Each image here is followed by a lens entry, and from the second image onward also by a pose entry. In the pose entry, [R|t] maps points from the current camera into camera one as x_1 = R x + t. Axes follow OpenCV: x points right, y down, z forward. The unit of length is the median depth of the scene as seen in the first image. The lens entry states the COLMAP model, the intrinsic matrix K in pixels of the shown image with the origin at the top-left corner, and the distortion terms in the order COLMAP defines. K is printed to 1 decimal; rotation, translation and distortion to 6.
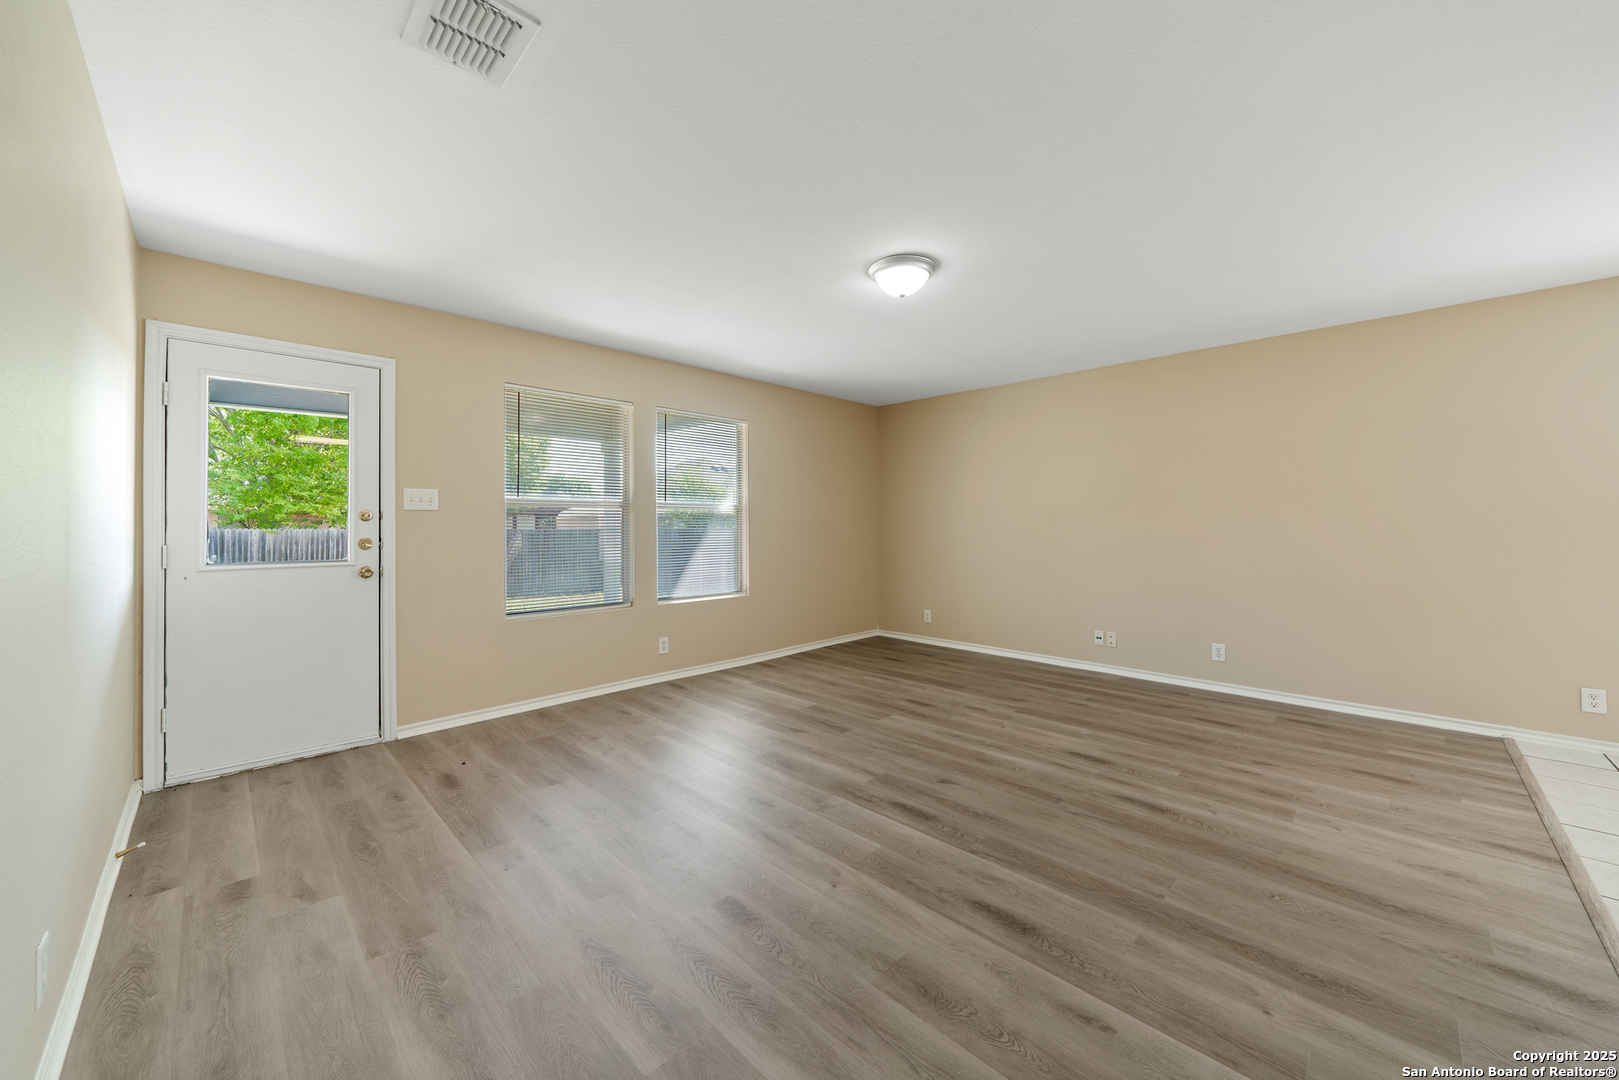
lens RADIAL K [[591.7, 0, 816.6], [0, 591.7, 530.8], [0, 0, 1]] dist [-0.004904, -0.000163]
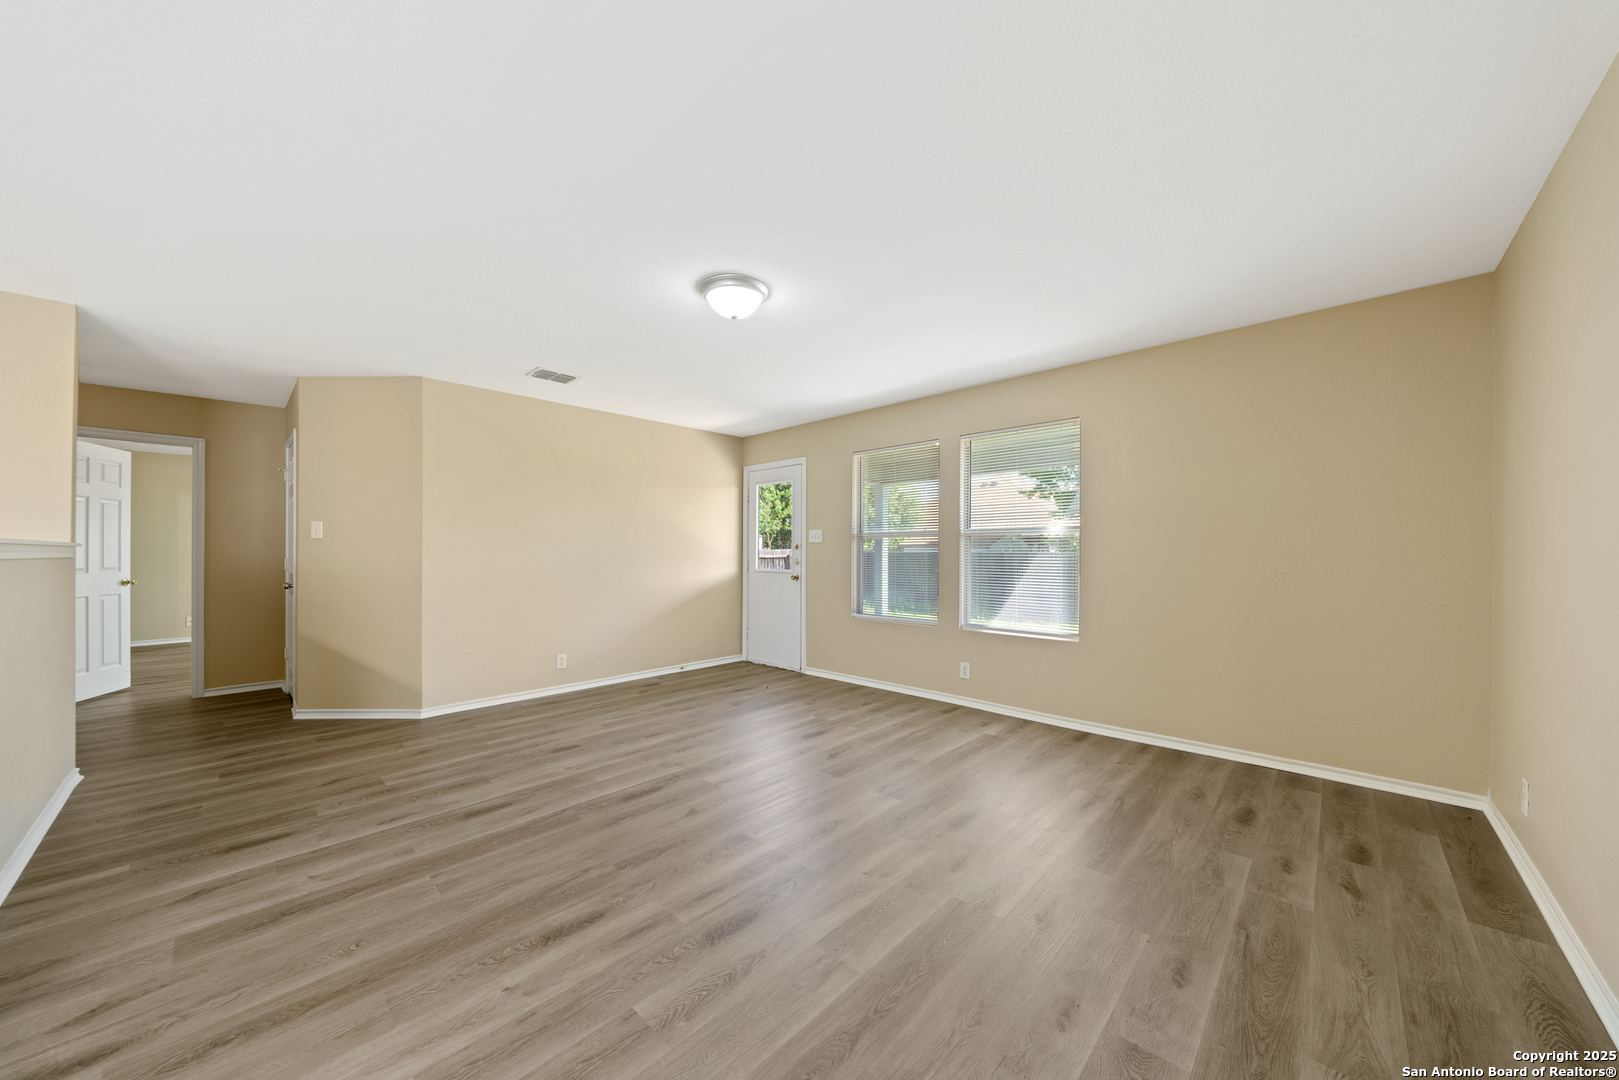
lens RADIAL K [[564.4, 0, 804.7], [0, 564.4, 553.1], [0, 0, 1]] dist [-0.005312, 0.000253]
pose [[0.010647, 0.005138, -0.999930, 1.085969], [-0.008083, 0.999955, 0.005052, -0.014501], [0.999911, 0.008029, 0.010688, 1.100139]]
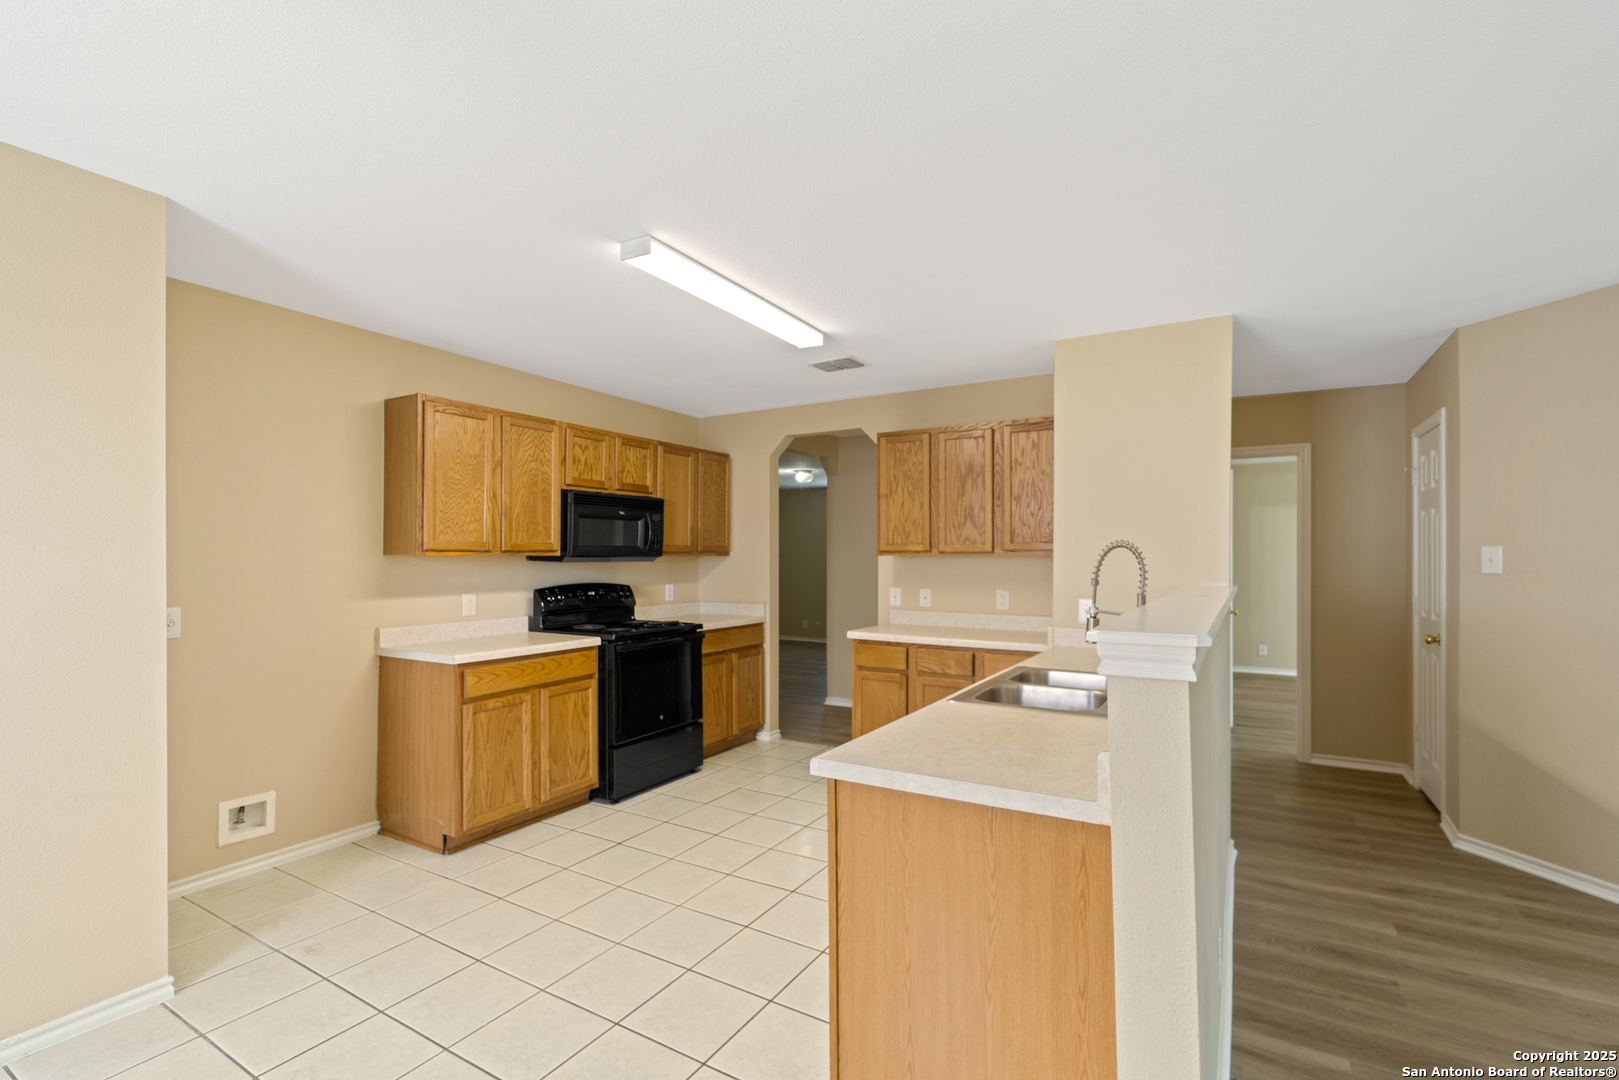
lens RADIAL K [[729.0, 0, 803.6], [0, 729.0, 553.5], [0, 0, 1]] dist [0.003198, 0.000255]
pose [[-0.972603, 0.002477, -0.232459, 0.996447], [0.001646, 0.999992, 0.003771, -0.070990], [0.232467, 0.003285, -0.972599, 0.772370]]
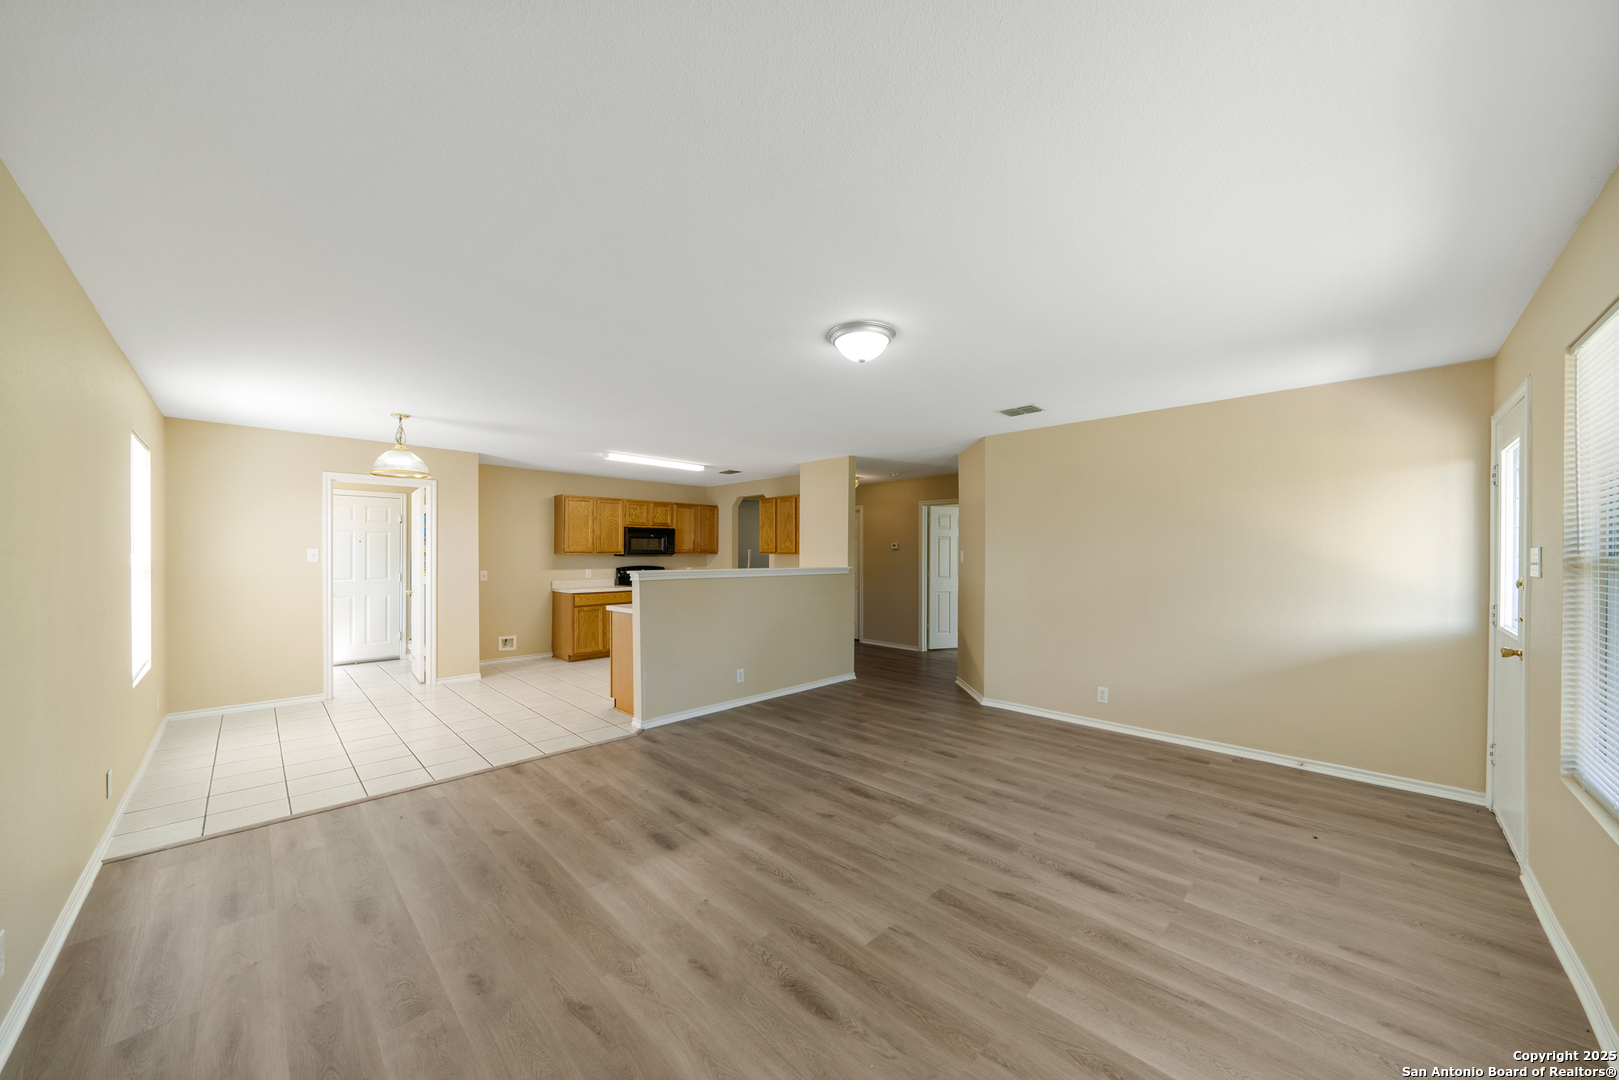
lens RADIAL K [[564.4, 0, 806.9], [0, 564.4, 555.8], [0, 0, 1]] dist [-0.005312, 0.000253]
pose [[-0.999939, 0.002051, 0.010893, 0.228764], [0.002173, 0.999935, 0.011170, -0.081972], [-0.010870, 0.011193, -0.999878, 1.944821]]
